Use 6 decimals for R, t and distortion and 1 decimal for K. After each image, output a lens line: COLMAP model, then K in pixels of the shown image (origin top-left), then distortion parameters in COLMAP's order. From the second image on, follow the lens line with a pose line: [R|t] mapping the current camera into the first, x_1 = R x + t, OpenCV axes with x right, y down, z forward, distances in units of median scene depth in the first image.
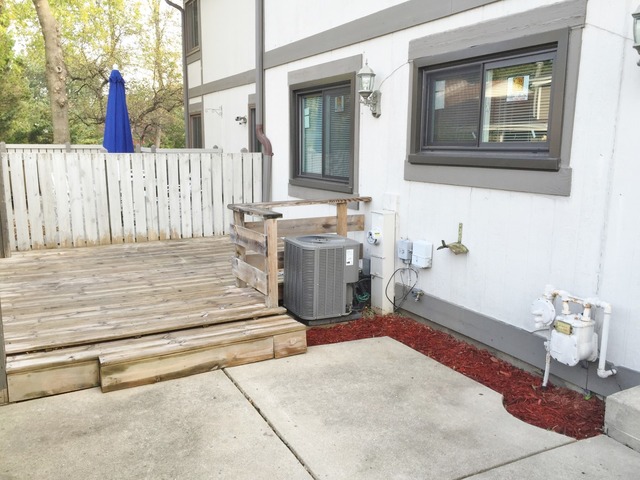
lens RADIAL K [[548.6, 0, 320.0], [0, 548.6, 240.0], [0, 0, 1]] dist [0.102447, -0.127677]
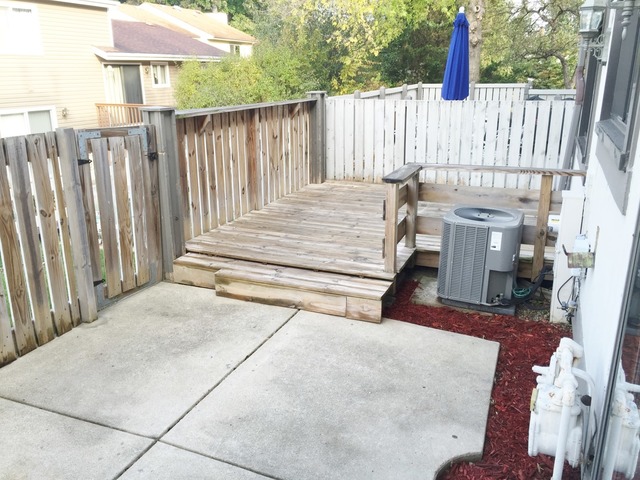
lens RADIAL K [[548.6, 0, 320.0], [0, 548.6, 240.0], [0, 0, 1]] dist [0.102447, -0.127677]
pose [[0.629126, 0.219036, -0.745804, 0.616783], [-0.125274, 0.975505, 0.180822, -0.107272], [0.767142, -0.020331, 0.641155, 0.294075]]
